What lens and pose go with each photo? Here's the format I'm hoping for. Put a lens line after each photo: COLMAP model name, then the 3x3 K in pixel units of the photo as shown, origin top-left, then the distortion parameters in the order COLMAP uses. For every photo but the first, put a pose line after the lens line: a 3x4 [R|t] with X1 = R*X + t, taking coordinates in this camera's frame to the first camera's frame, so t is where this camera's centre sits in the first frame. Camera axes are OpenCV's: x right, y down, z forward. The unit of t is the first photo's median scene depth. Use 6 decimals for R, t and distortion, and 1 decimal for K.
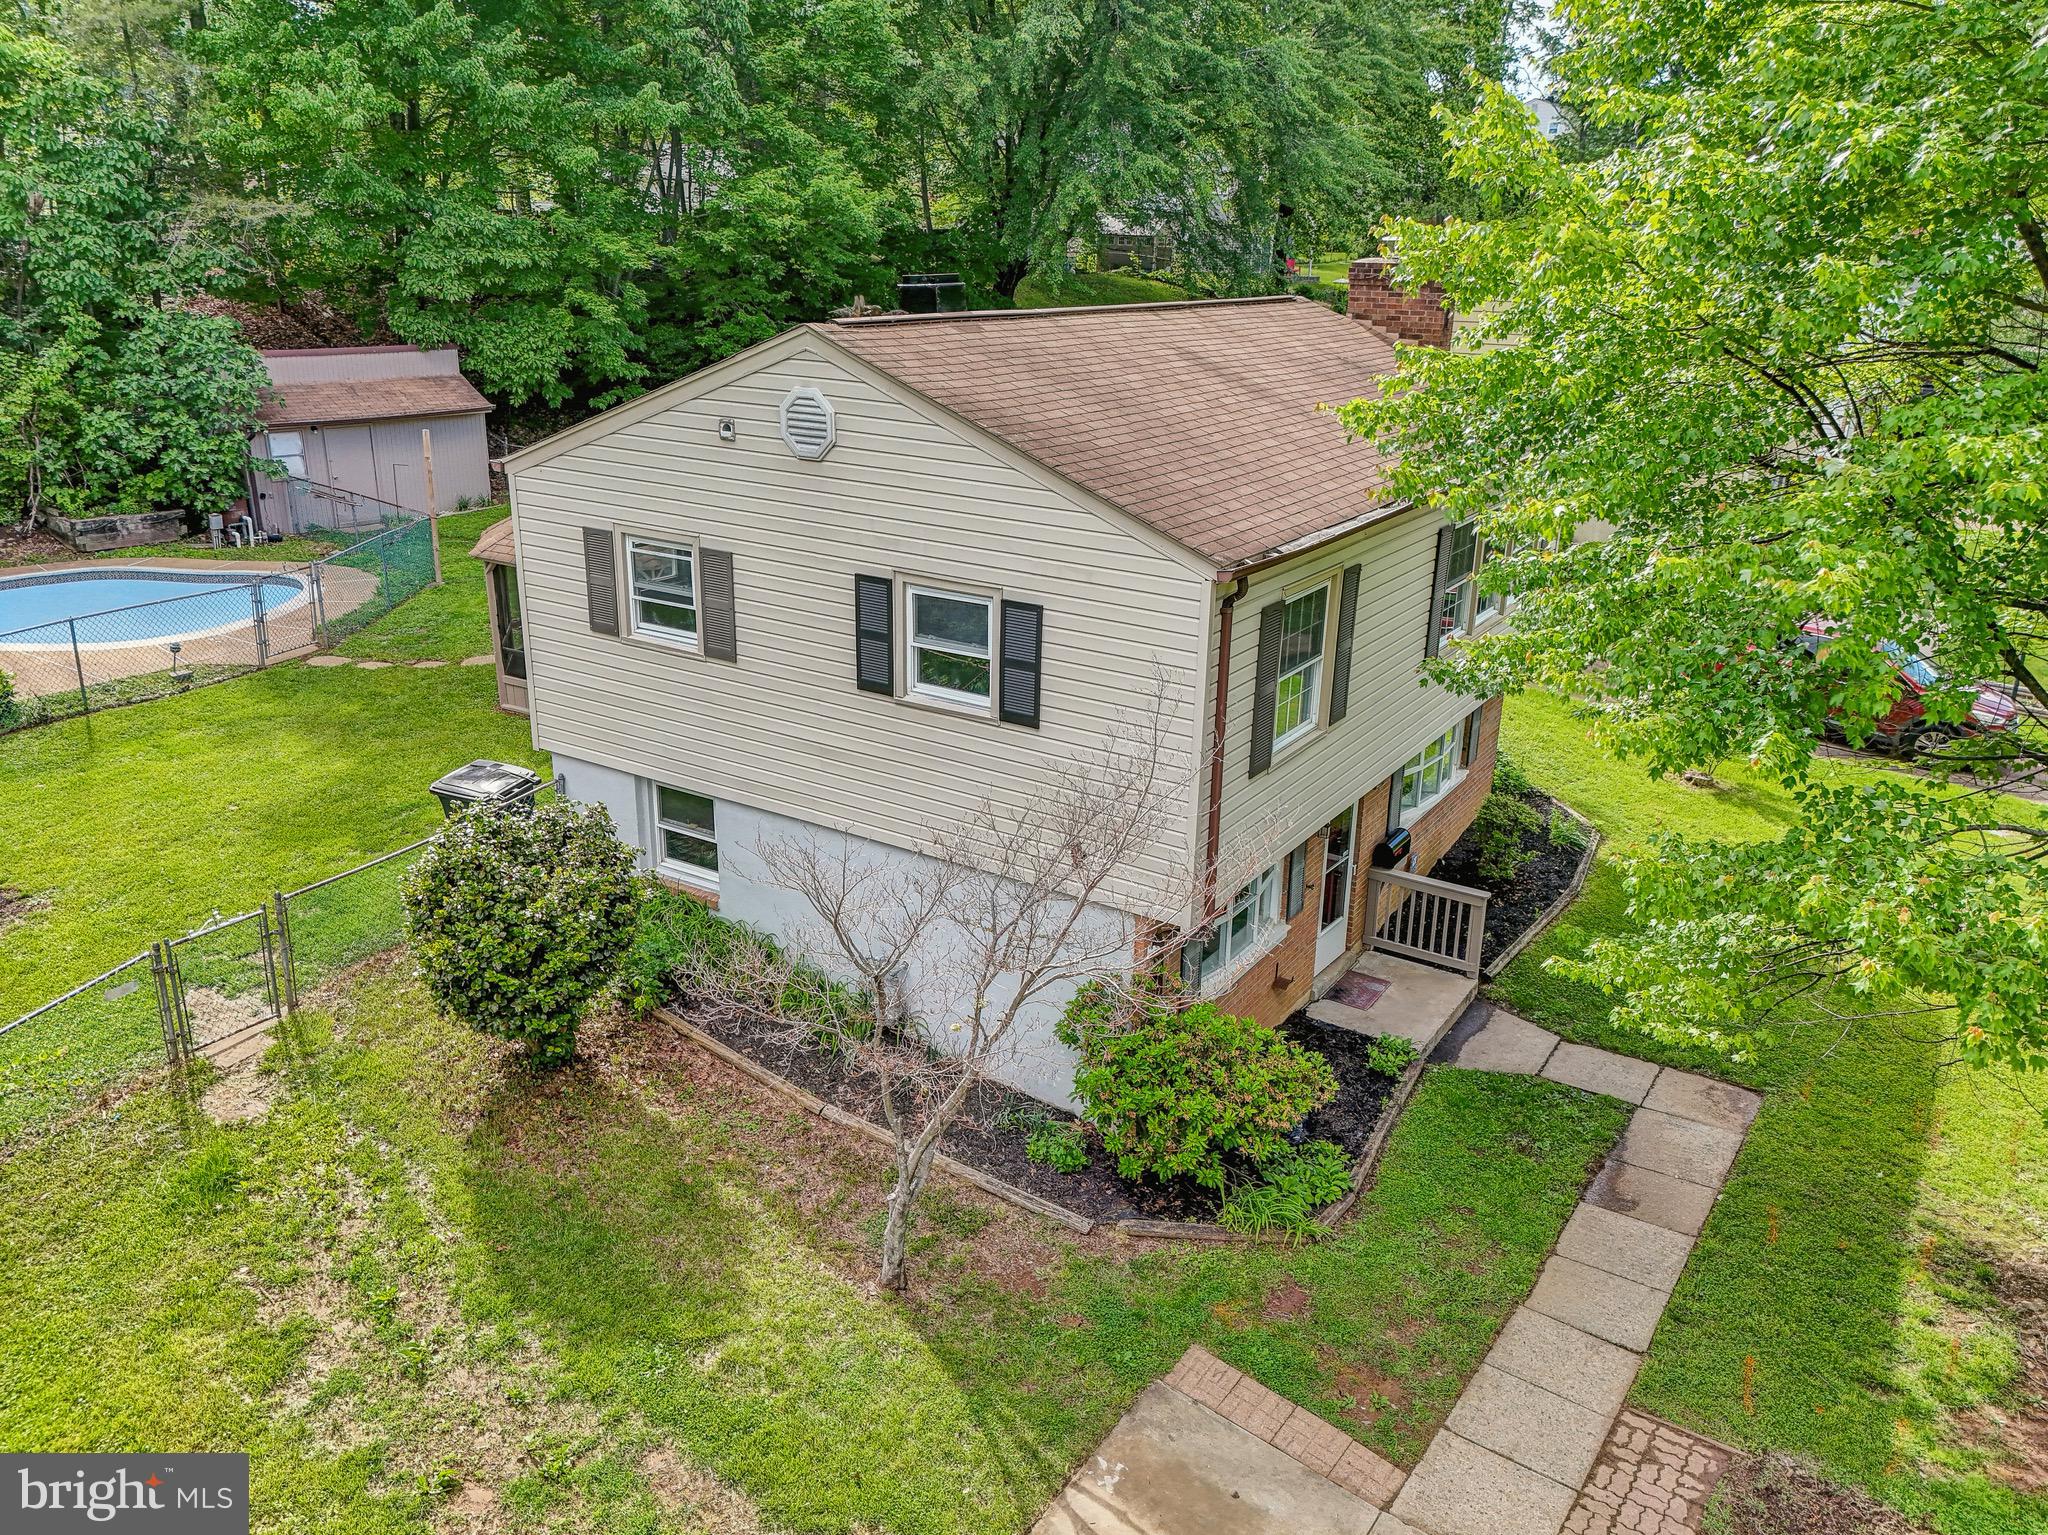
lens RADIAL K [[1536.7, 0, 1021.7], [0, 1536.7, 771.2], [0, 0, 1]] dist [0.037065, -0.023732]
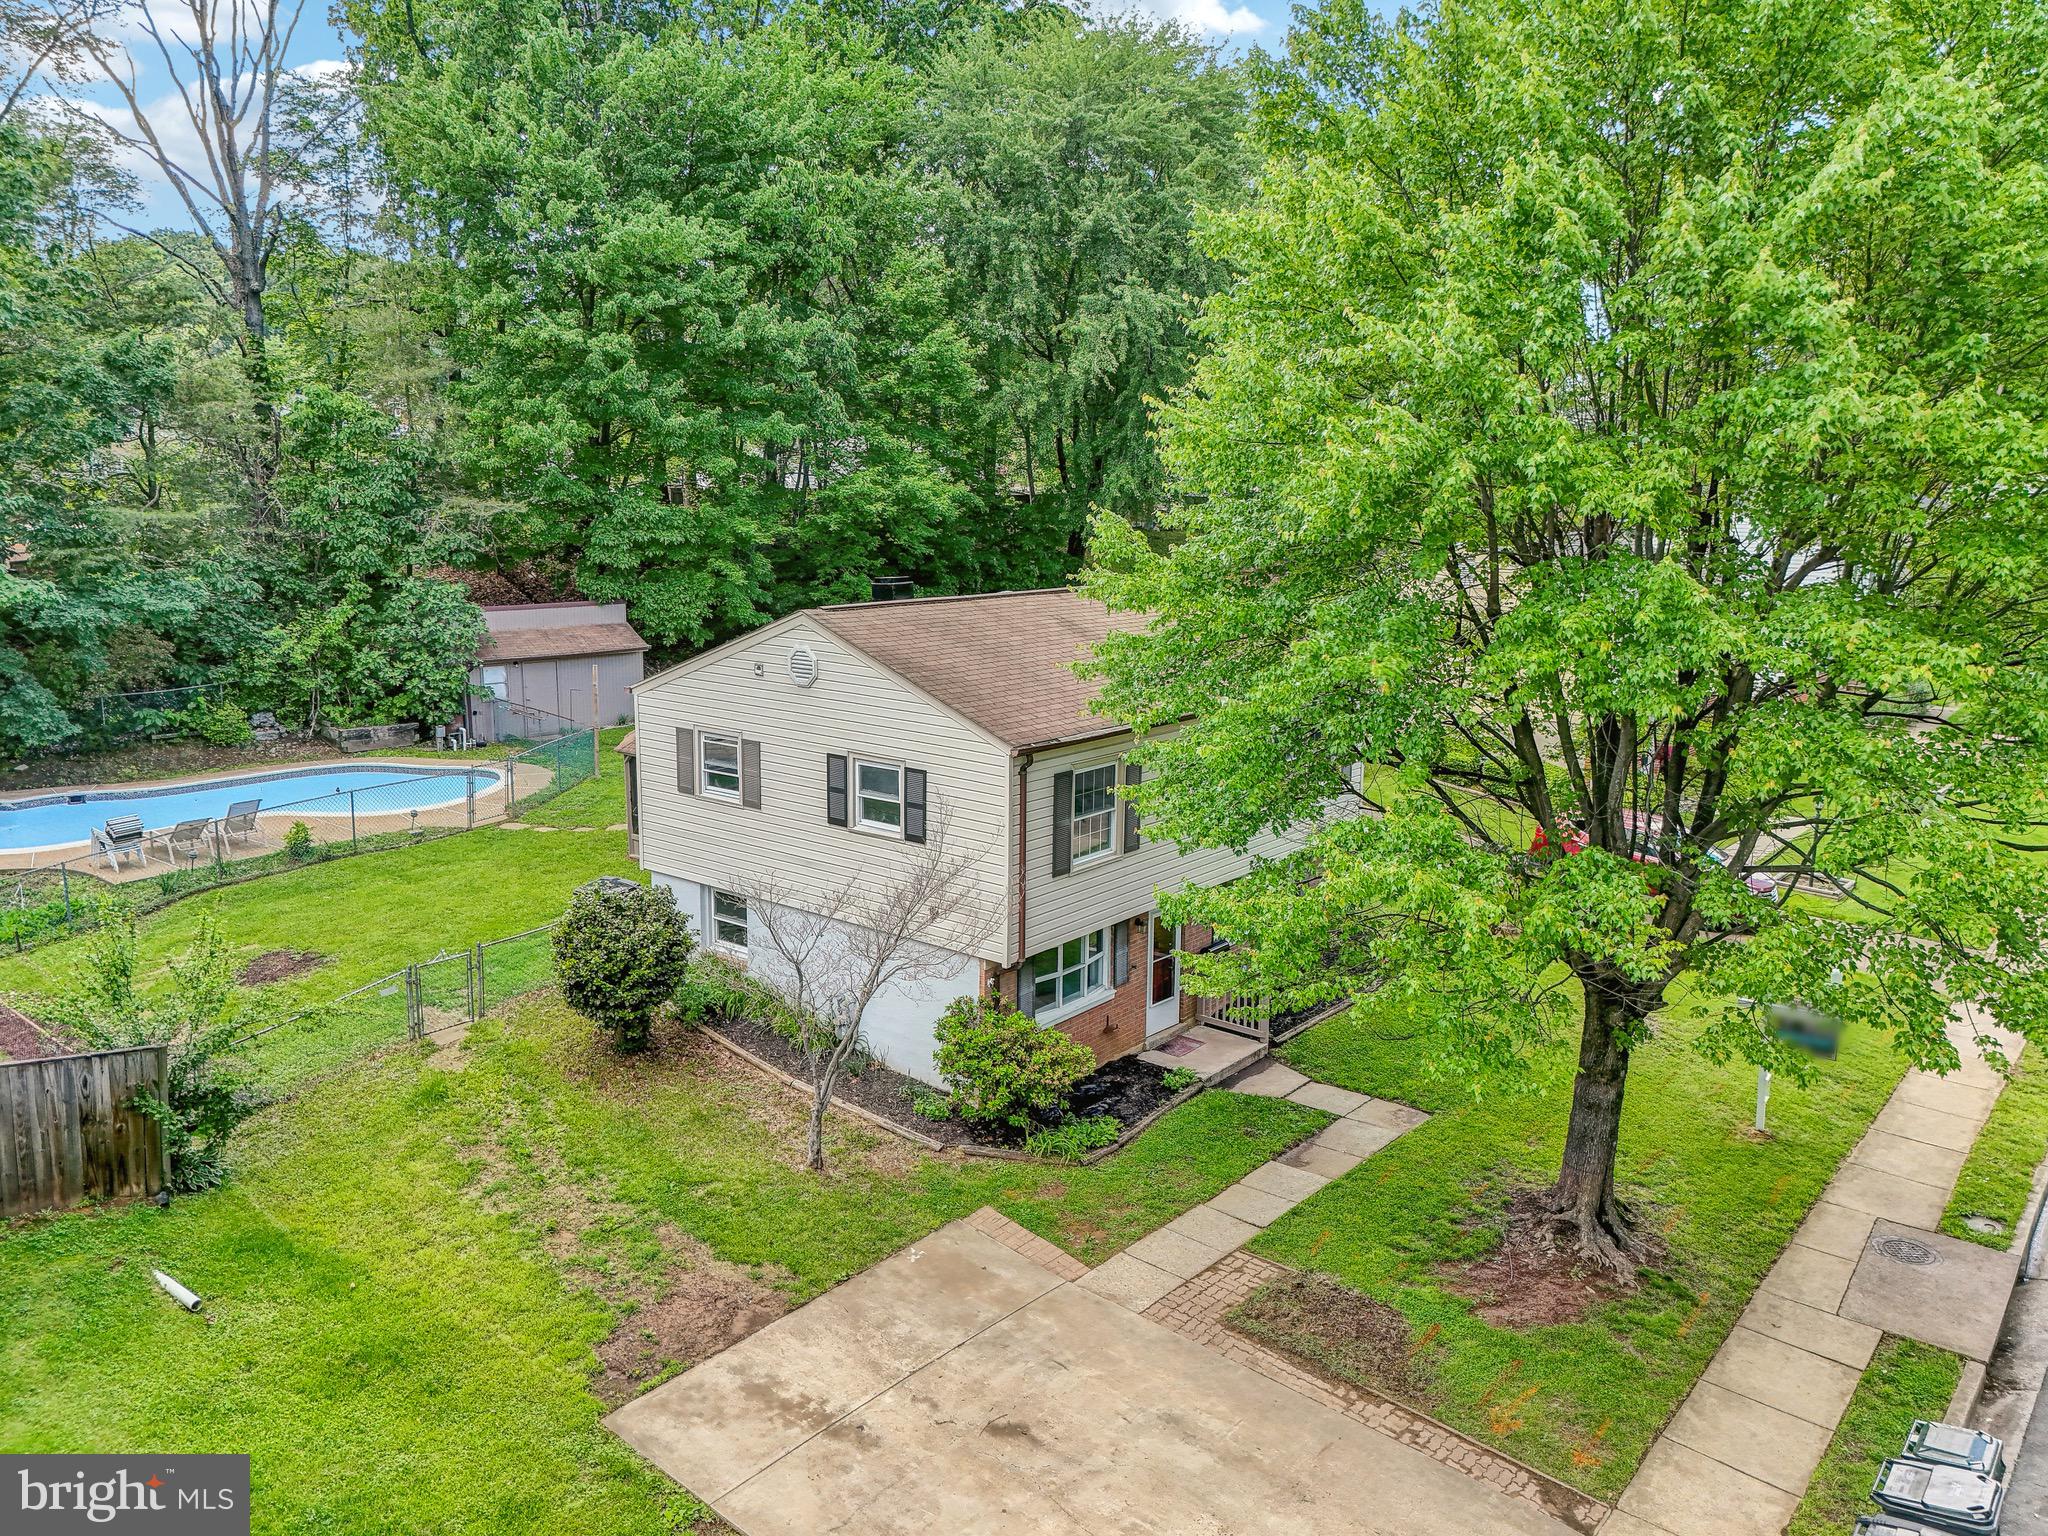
lens RADIAL K [[1536.7, 0, 1014.8], [0, 1536.7, 778.5], [0, 0, 1]] dist [0.037065, -0.023732]
pose [[0.994590, 0.012939, -0.103074, 0.243706], [-0.027514, 0.989590, -0.141264, 0.117214], [0.100173, 0.143335, 0.984591, -0.561563]]
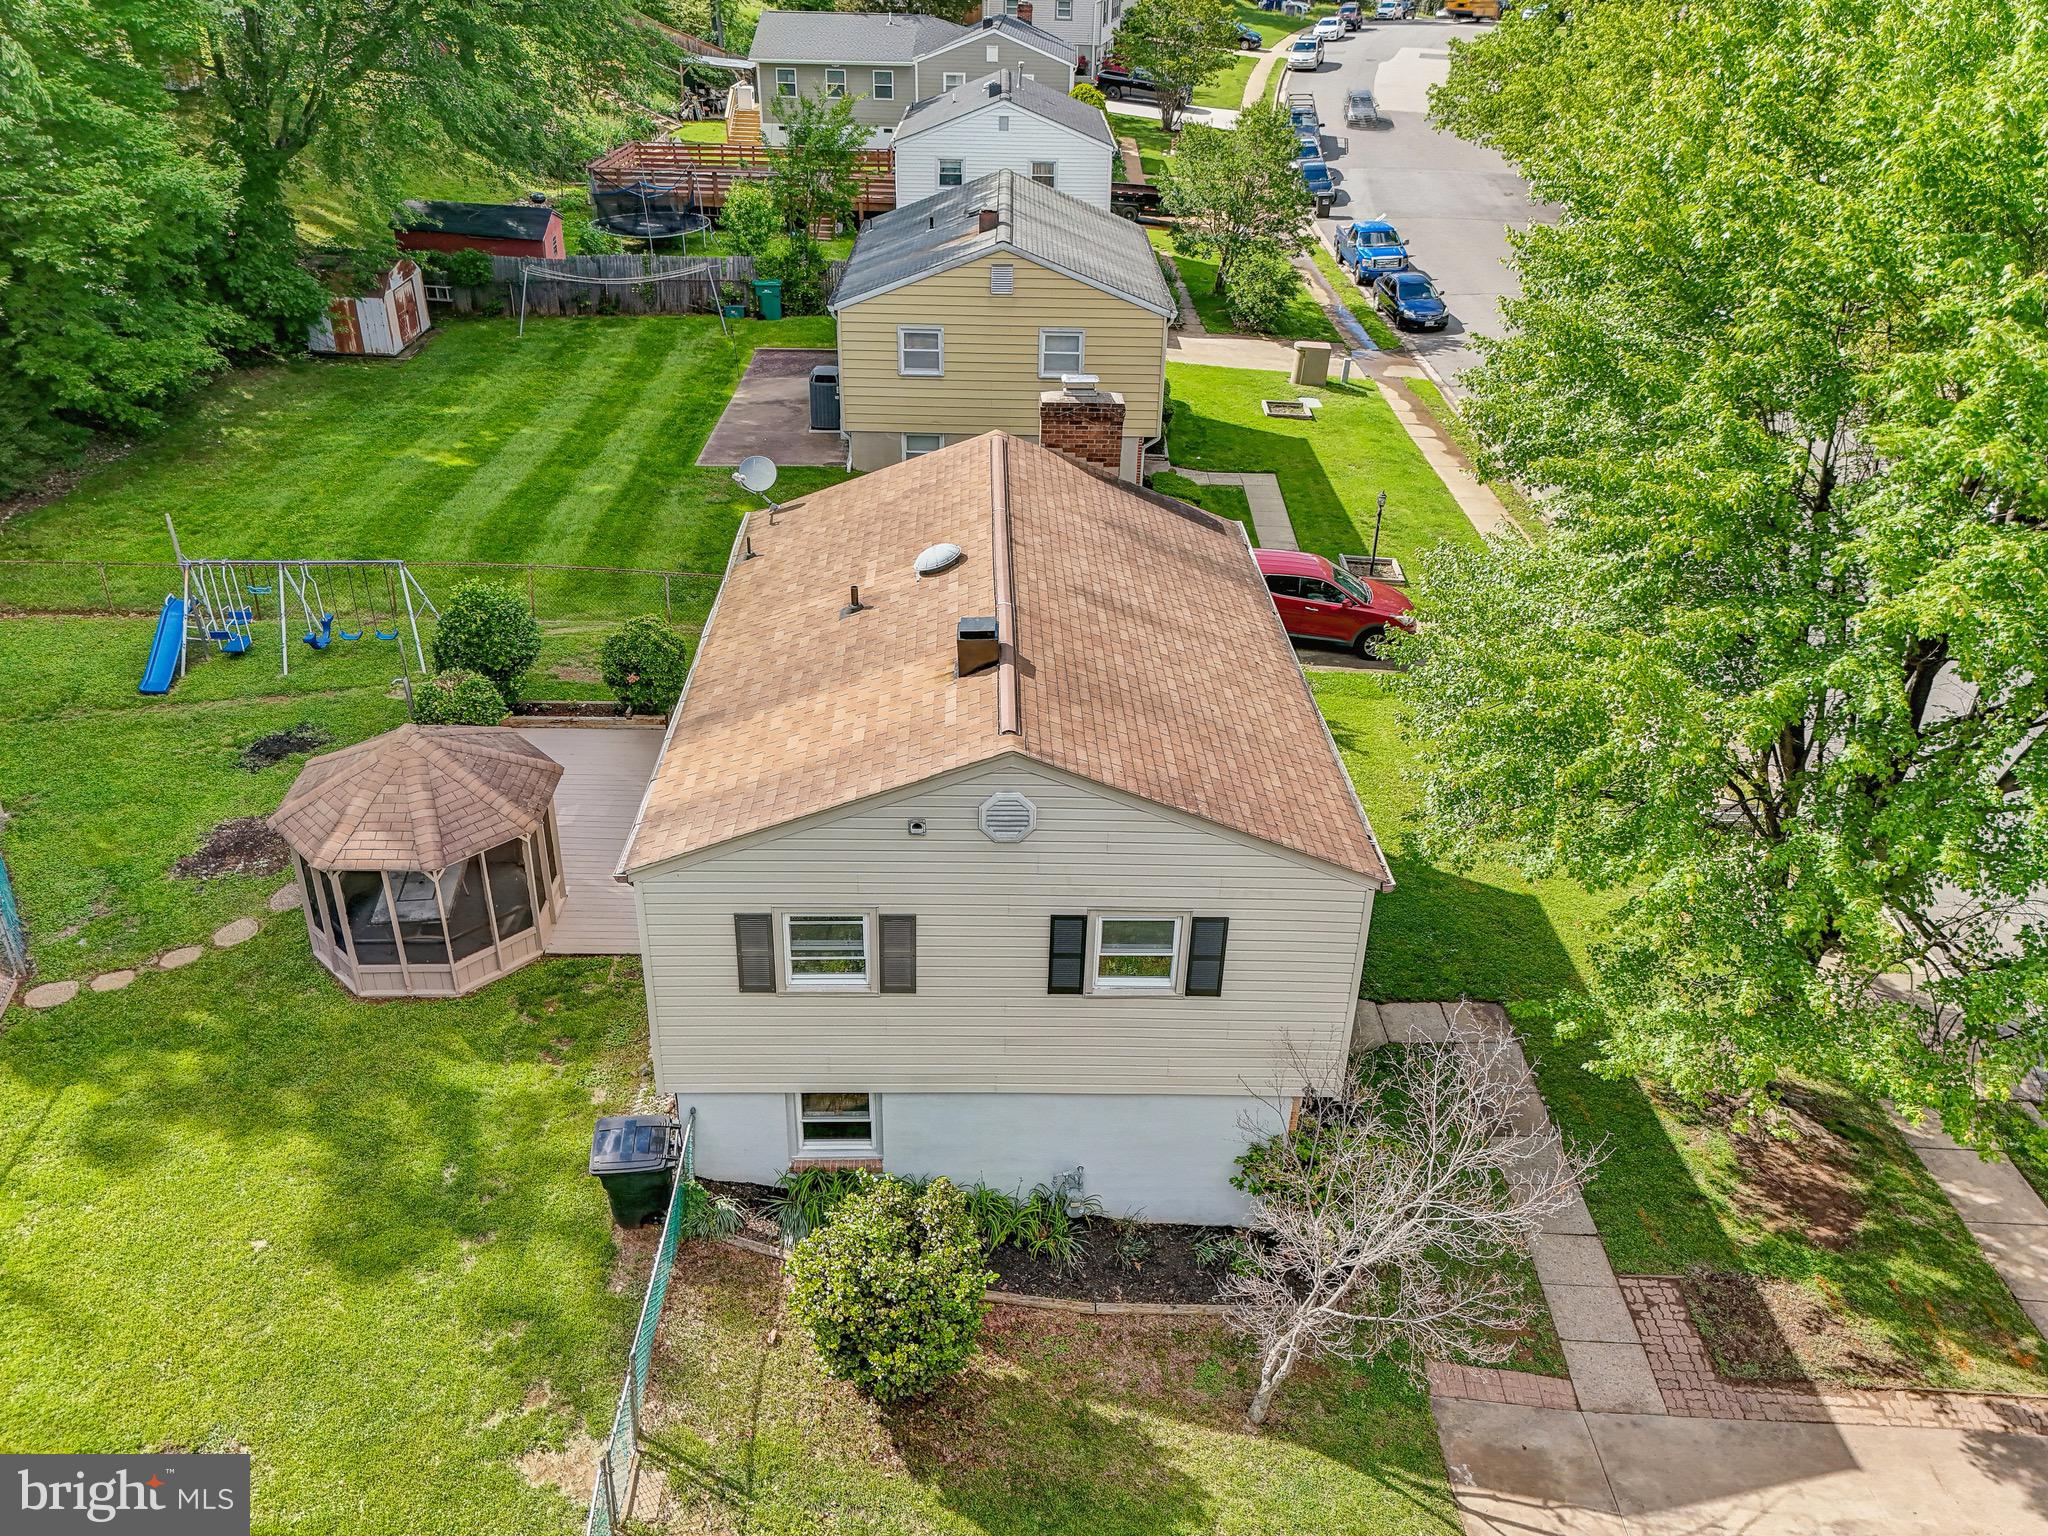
lens RADIAL K [[1536.7, 0, 1034.4], [0, 1536.7, 747.5], [0, 0, 1]] dist [0.037065, -0.023732]
pose [[0.823388, -0.269593, 0.499352, -0.639695], [0.173830, 0.957470, 0.230293, -0.498602], [-0.540200, -0.102818, 0.835232, -0.005202]]
